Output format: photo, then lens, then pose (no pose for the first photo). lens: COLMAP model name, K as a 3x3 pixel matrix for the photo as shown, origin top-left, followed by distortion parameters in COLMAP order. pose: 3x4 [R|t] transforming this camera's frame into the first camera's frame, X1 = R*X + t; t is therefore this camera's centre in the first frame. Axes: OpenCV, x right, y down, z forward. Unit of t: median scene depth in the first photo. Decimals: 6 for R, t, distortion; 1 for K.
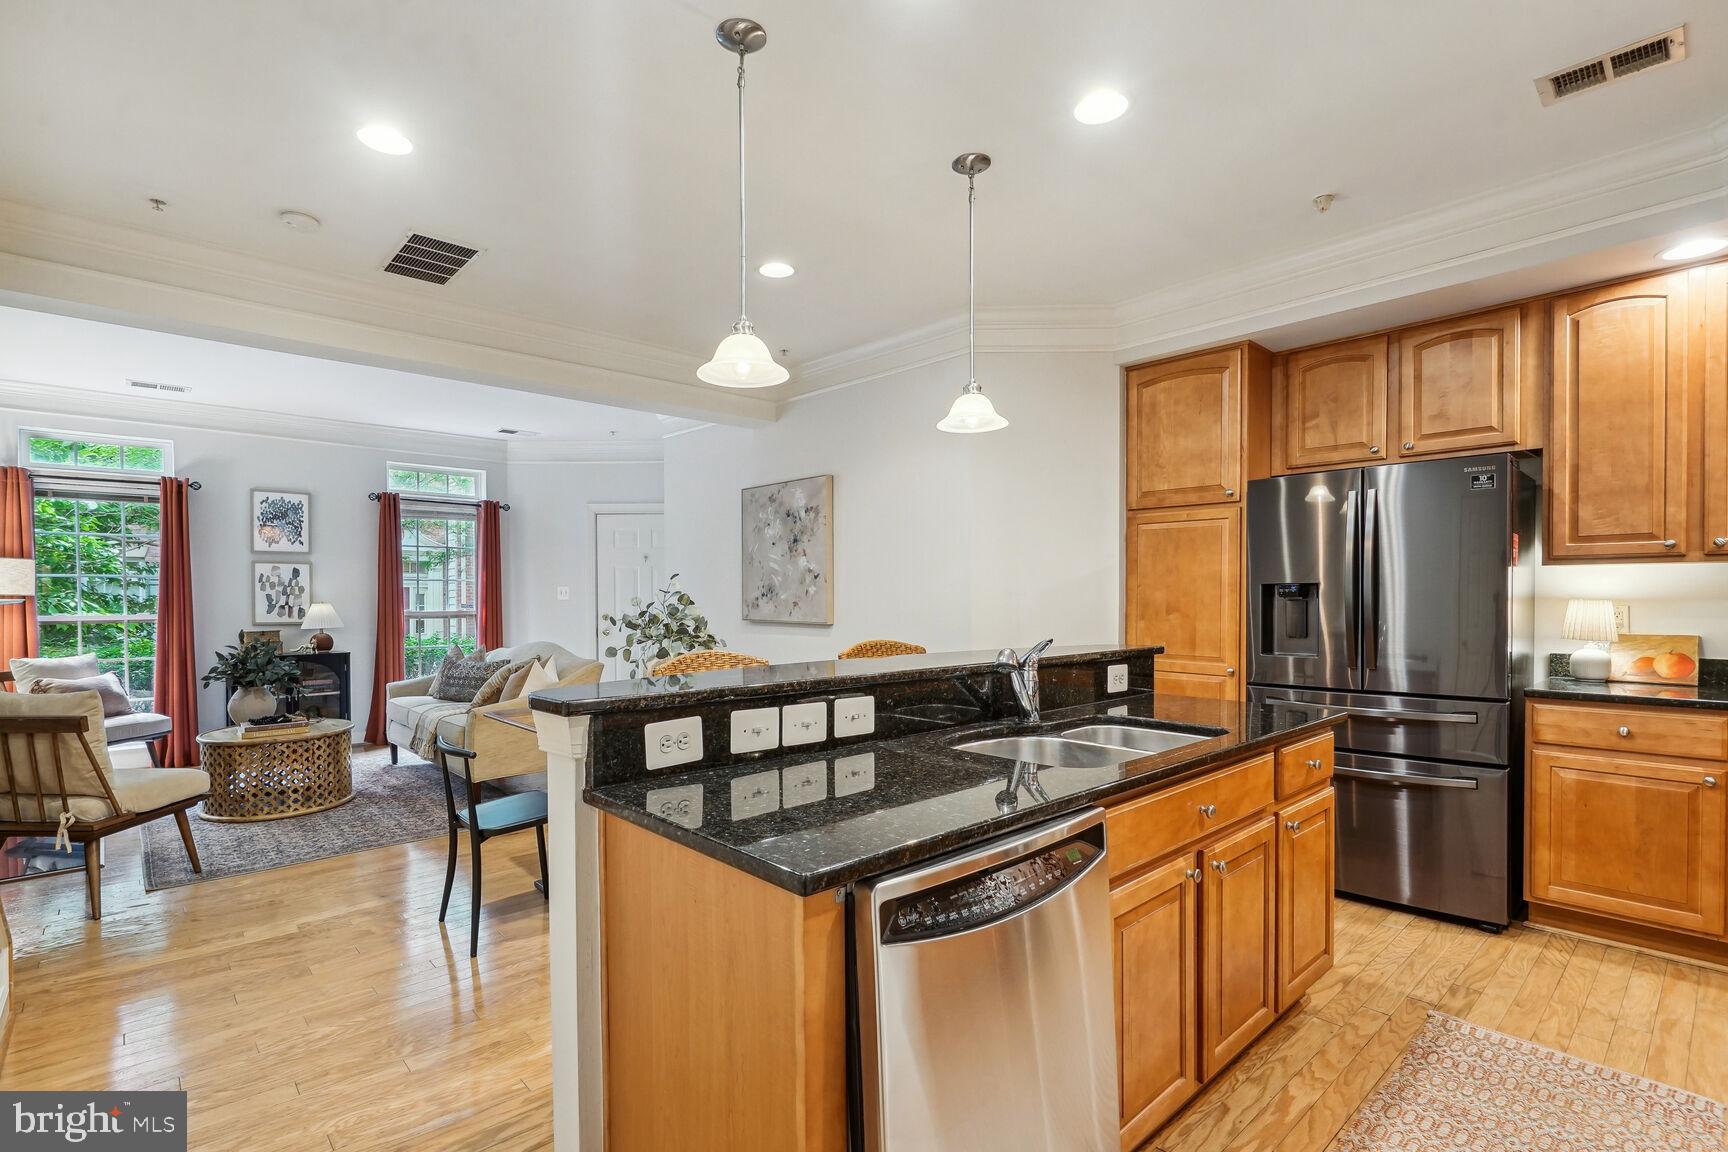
lens RADIAL K [[806.6, 0, 833.3], [0, 806.6, 602.4], [0, 0, 1]] dist [0.000966, 0.001890]
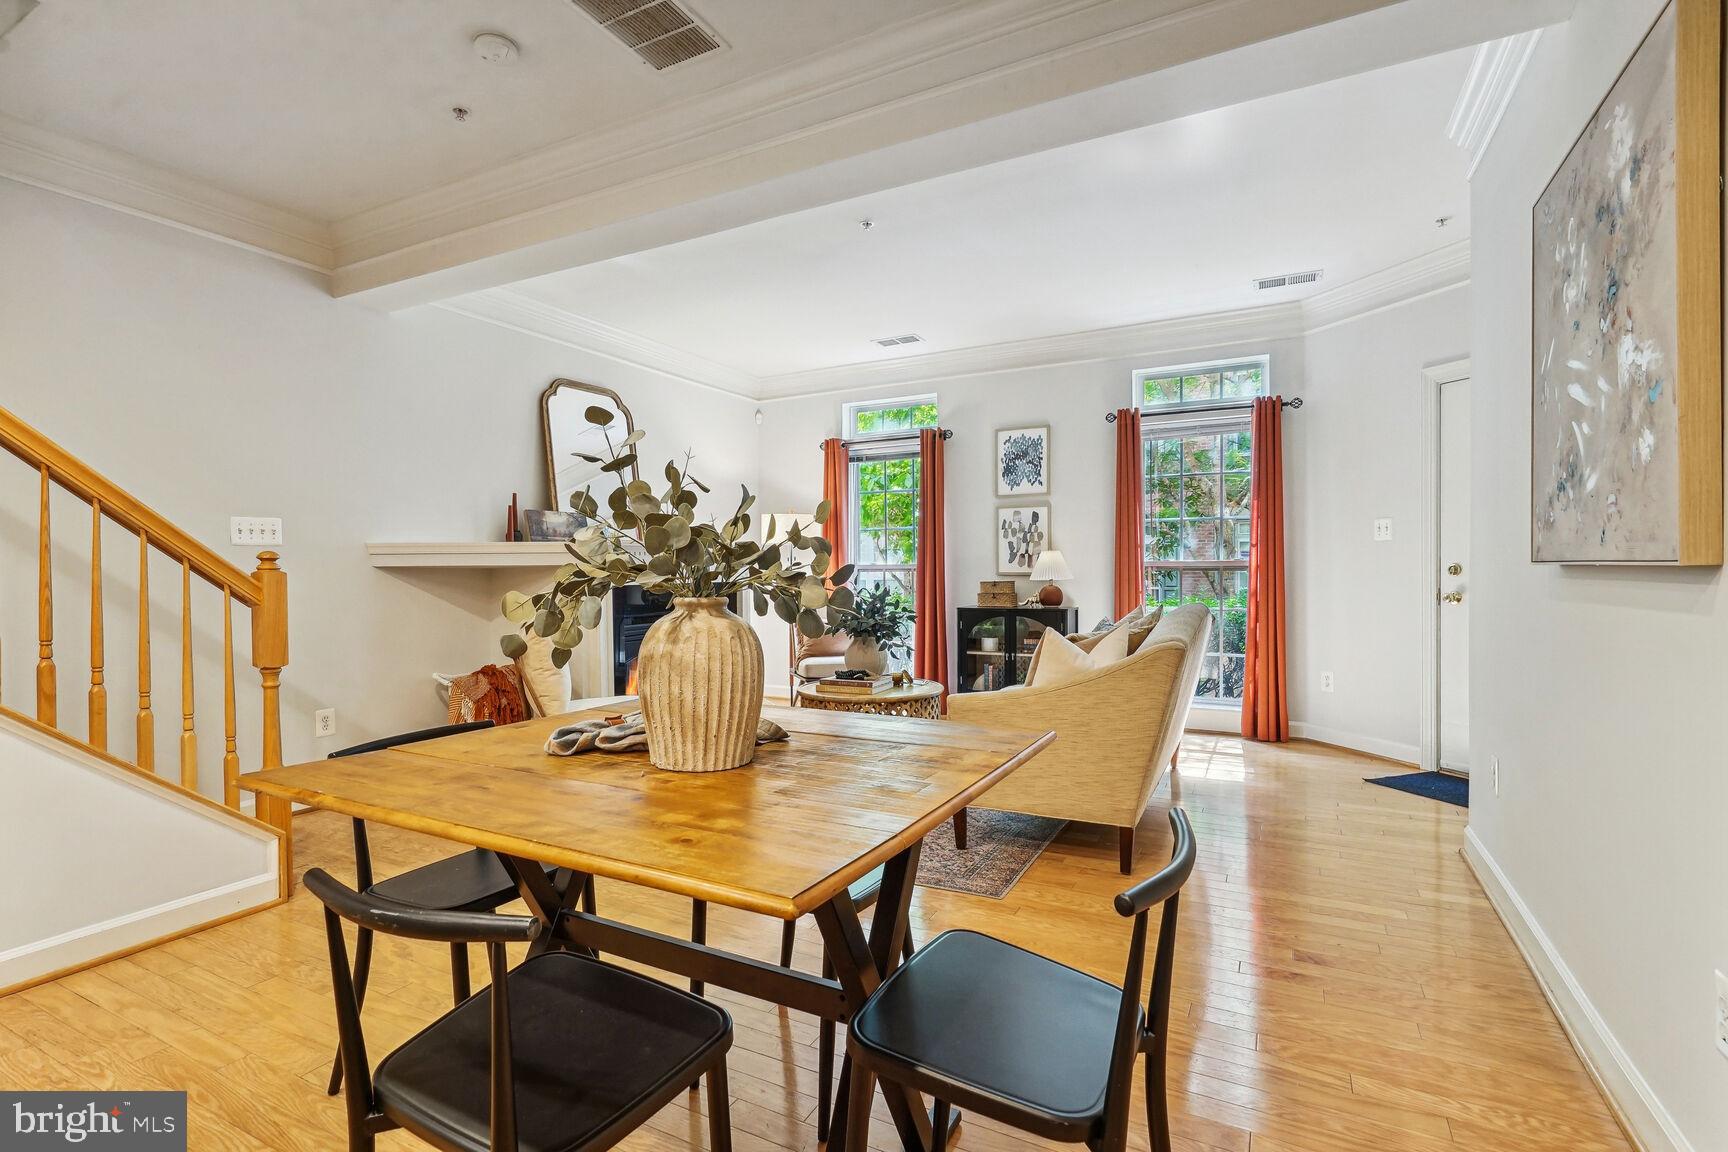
lens RADIAL K [[806.6, 0, 845.7], [0, 806.6, 573.8], [0, 0, 1]] dist [0.000966, 0.001890]
pose [[0.344038, 0.007021, -0.938929, 0.125959], [-0.001436, 0.999975, 0.006951, 0.025517], [0.938955, -0.001043, 0.344040, 0.630700]]
